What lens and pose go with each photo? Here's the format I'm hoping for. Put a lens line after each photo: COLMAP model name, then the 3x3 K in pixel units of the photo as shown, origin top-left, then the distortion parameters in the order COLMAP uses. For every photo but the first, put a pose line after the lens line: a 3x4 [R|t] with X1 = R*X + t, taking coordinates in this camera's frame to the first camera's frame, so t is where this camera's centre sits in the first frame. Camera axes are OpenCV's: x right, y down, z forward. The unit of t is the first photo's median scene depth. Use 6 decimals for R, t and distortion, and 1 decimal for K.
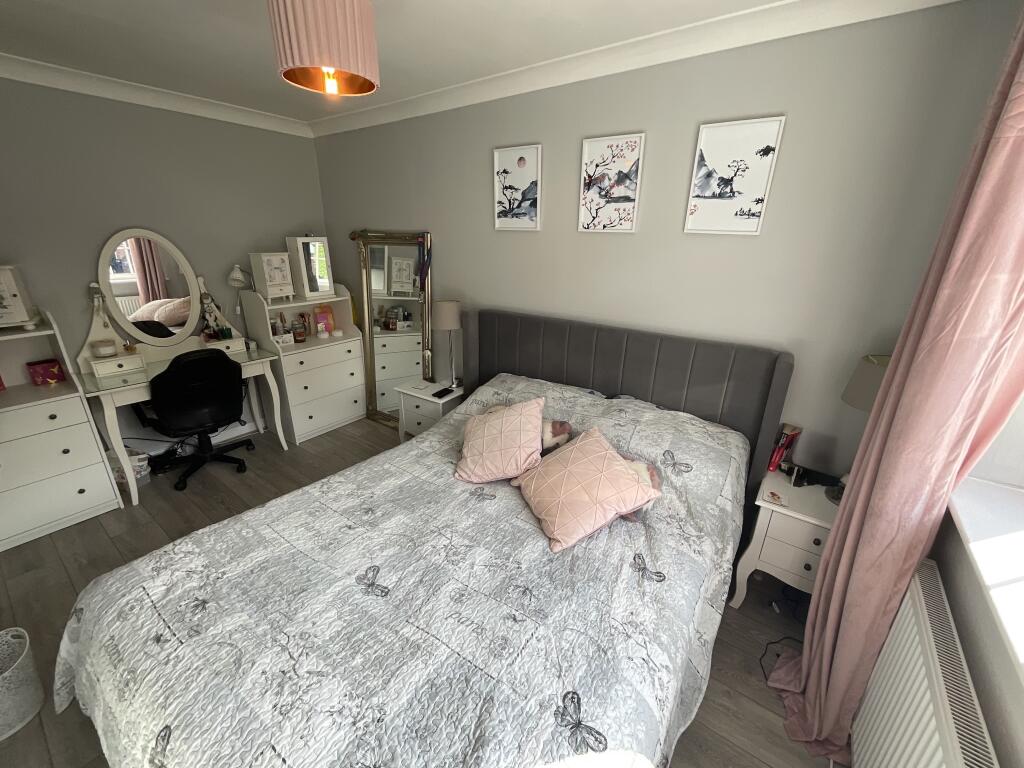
lens RADIAL K [[417.7, 0, 509.9], [0, 417.7, 385.4], [0, 0, 1]] dist [0.000492, 0.000404]
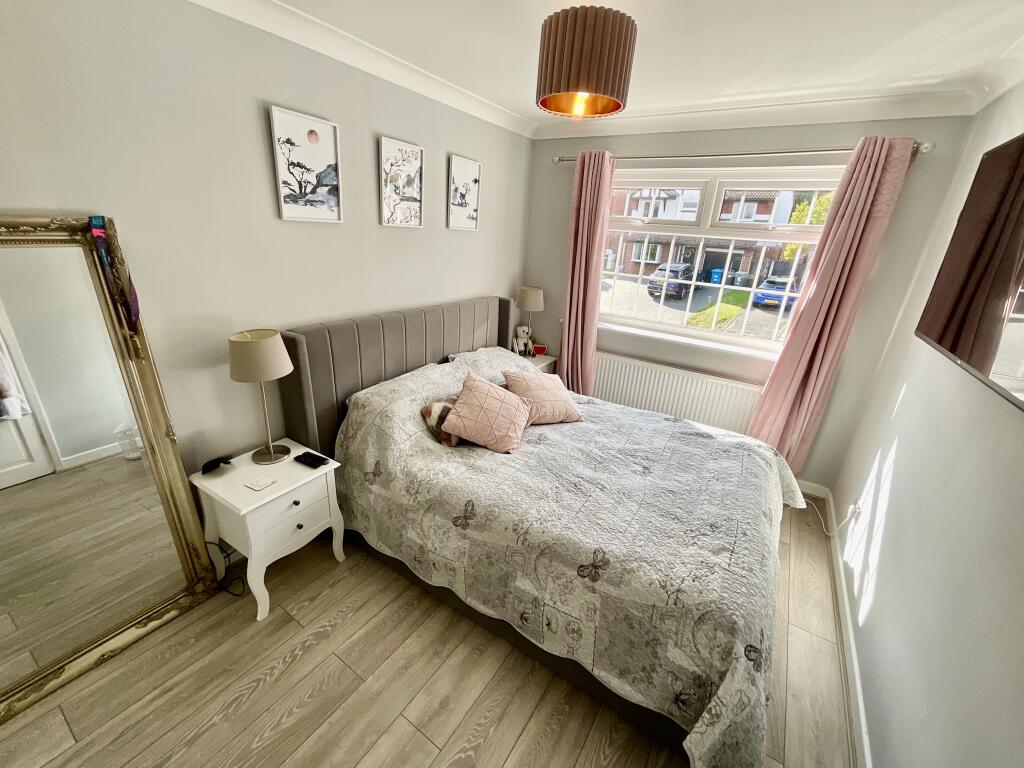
lens RADIAL K [[417.7, 0, 511.1], [0, 417.7, 386.8], [0, 0, 1]] dist [0.000492, 0.000404]
pose [[-0.056516, -0.374400, 0.925543, -0.902596], [0.283628, 0.882811, 0.374433, -0.298090], [-0.957267, 0.283672, 0.056297, 0.715543]]
